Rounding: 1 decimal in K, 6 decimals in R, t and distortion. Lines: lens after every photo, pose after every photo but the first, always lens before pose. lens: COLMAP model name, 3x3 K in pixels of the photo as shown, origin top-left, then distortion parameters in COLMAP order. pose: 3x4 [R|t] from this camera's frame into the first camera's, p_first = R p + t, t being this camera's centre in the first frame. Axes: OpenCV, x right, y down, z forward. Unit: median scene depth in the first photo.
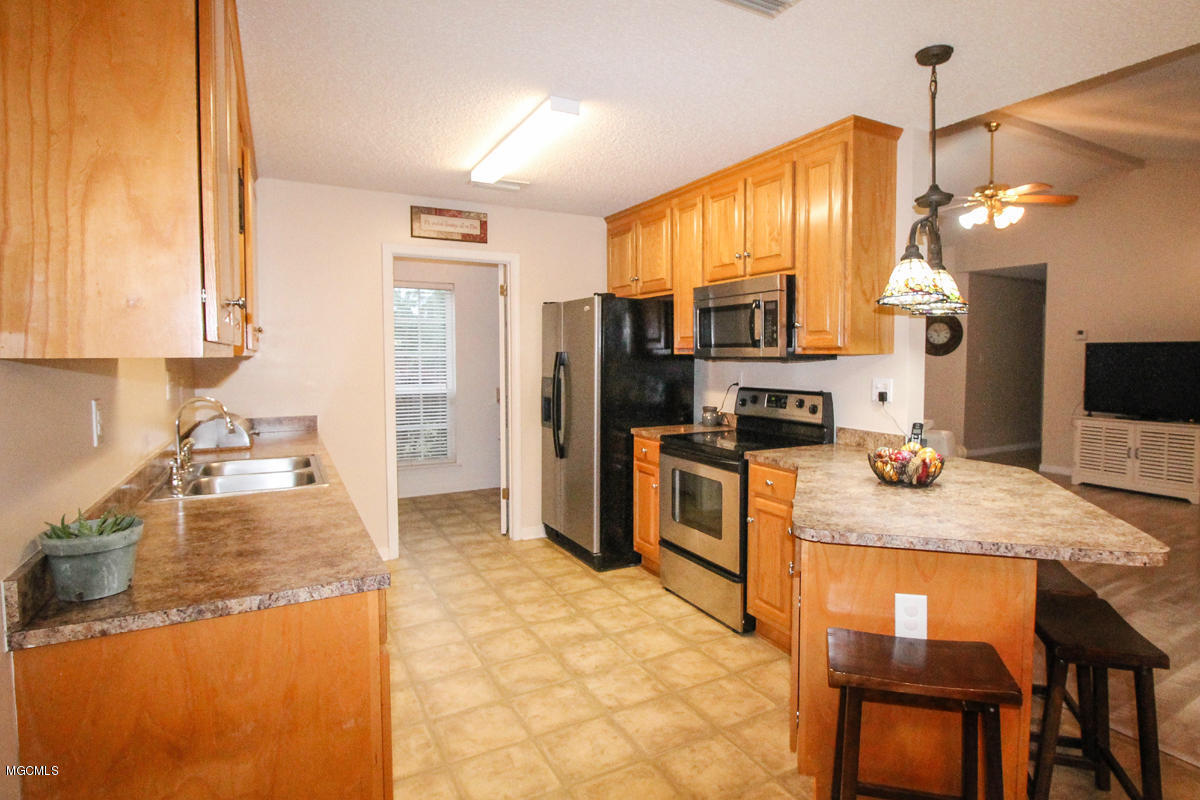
lens RADIAL K [[627.8, 0, 642.7], [0, 627.8, 385.2], [0, 0, 1]] dist [0.000197, -0.015307]
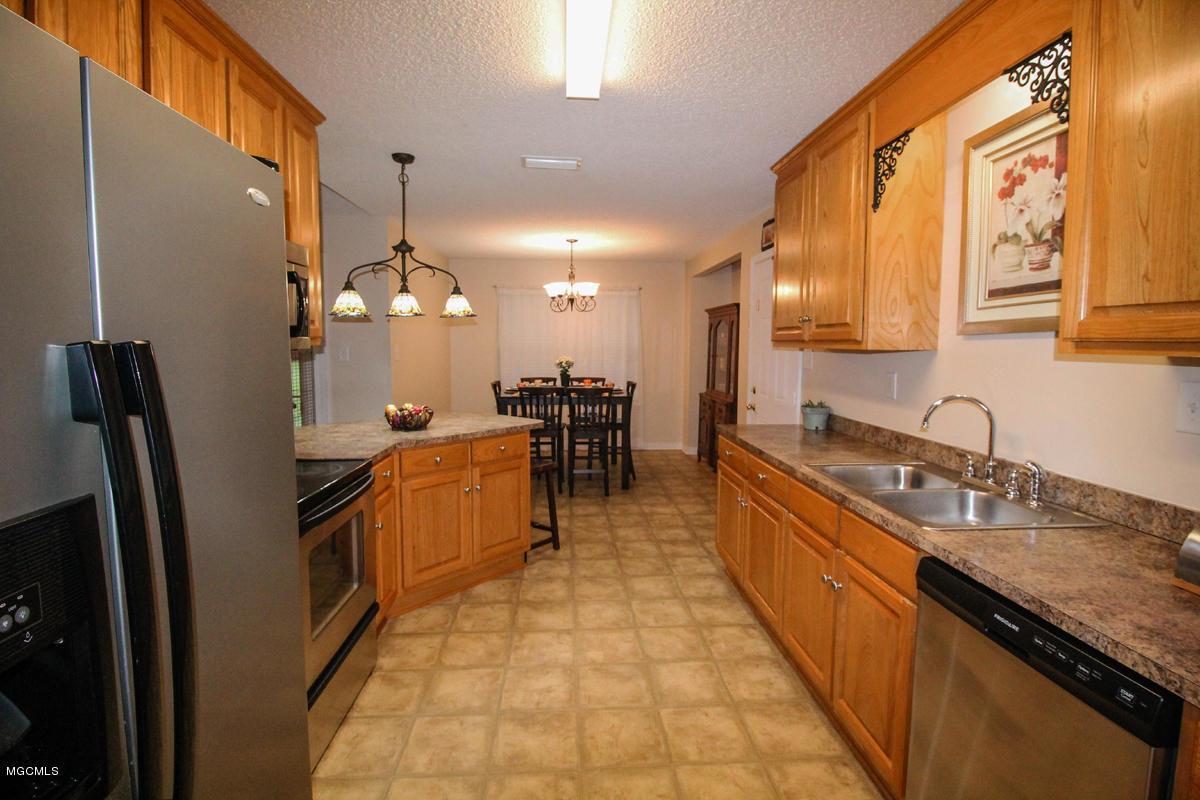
lens RADIAL K [[561.9, 0, 601.8], [0, 561.9, 386.7], [0, 0, 1]] dist [-0.001516, -0.010705]
pose [[-0.898708, -0.036010, 0.437067, -0.505793], [0.019377, 0.992389, 0.121606, -0.087241], [-0.438120, 0.117757, -0.891170, 1.671332]]
